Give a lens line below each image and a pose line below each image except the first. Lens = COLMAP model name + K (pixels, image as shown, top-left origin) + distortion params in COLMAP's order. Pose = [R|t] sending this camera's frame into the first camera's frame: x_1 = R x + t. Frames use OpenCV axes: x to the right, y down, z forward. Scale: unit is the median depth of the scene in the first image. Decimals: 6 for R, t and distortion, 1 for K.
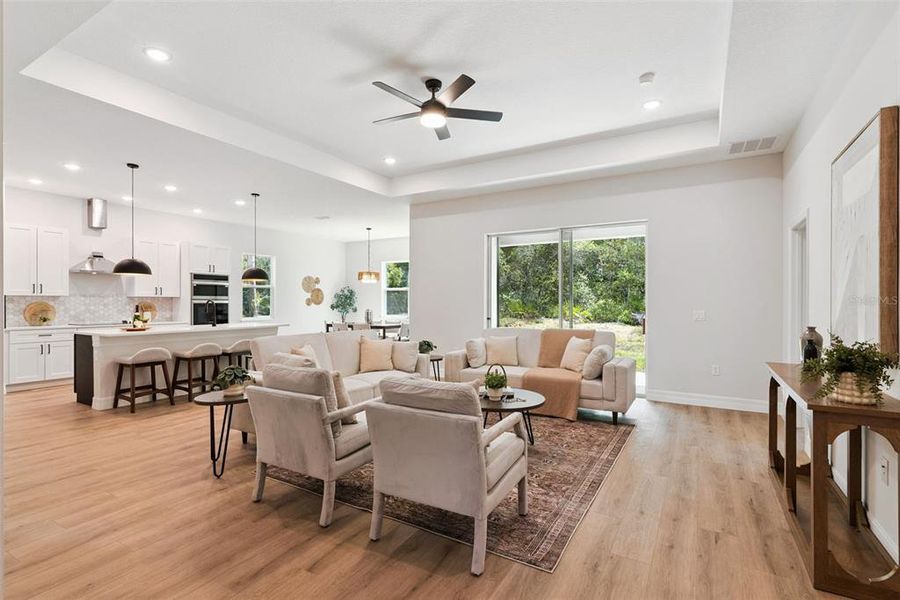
lens RADIAL K [[445.0, 0, 447.1], [0, 445.0, 303.6], [0, 0, 1]] dist [0.009586, -0.002197]
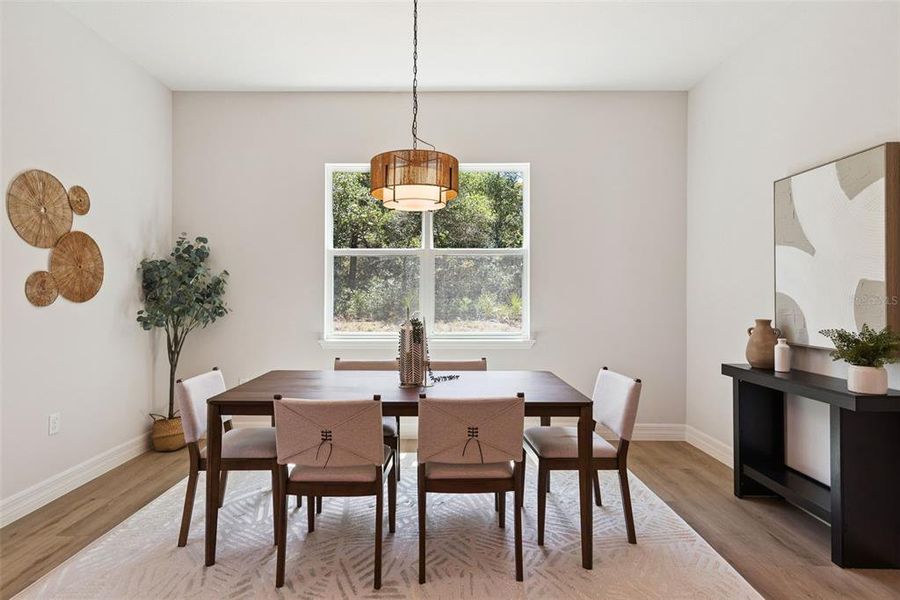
lens RADIAL K [[508.5, 0, 443.1], [0, 508.5, 292.1], [0, 0, 1]] dist [0.013700, -0.000762]
pose [[0.872913, 0.000768, 0.487875, -0.436857], [0.004834, 0.999936, -0.010224, 0.001965], [-0.487852, 0.011283, 0.872853, 1.143550]]
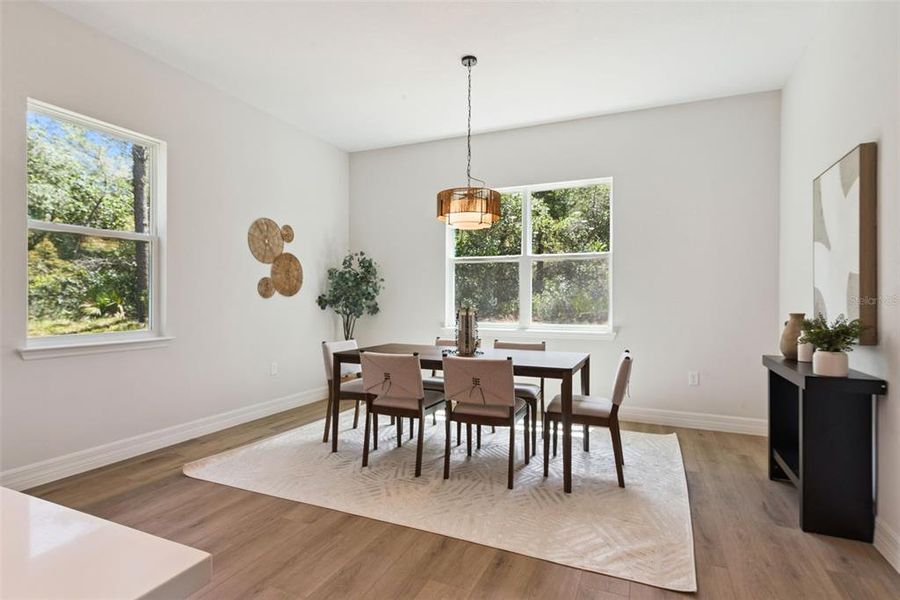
lens RADIAL K [[476.4, 0, 432.4], [0, 476.4, 299.7], [0, 0, 1]] dist [0.023769, 0.000401]
pose [[0.995714, 0.001363, 0.092478, -0.350156], [-0.001088, 0.999995, -0.003019, 0.011834], [-0.092482, 0.002905, 0.995710, 0.986850]]
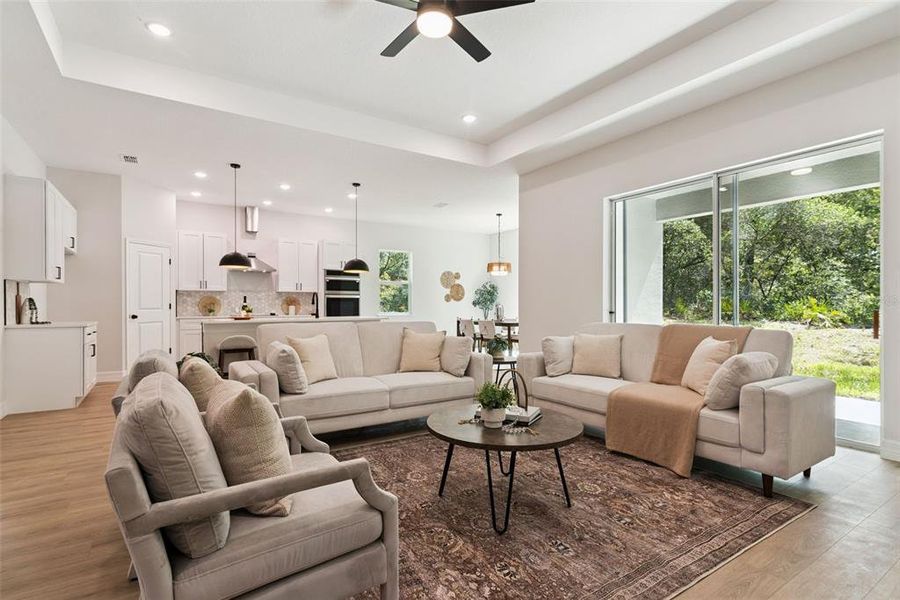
lens RADIAL K [[445.0, 0, 438.3], [0, 445.0, 306.8], [0, 0, 1]] dist [0.009586, -0.002197]
pose [[0.891114, -0.000090, -0.453780, 0.181325], [0.000167, 1.000000, 0.000129, 0.025411], [0.453780, -0.000191, 0.891114, 0.221568]]
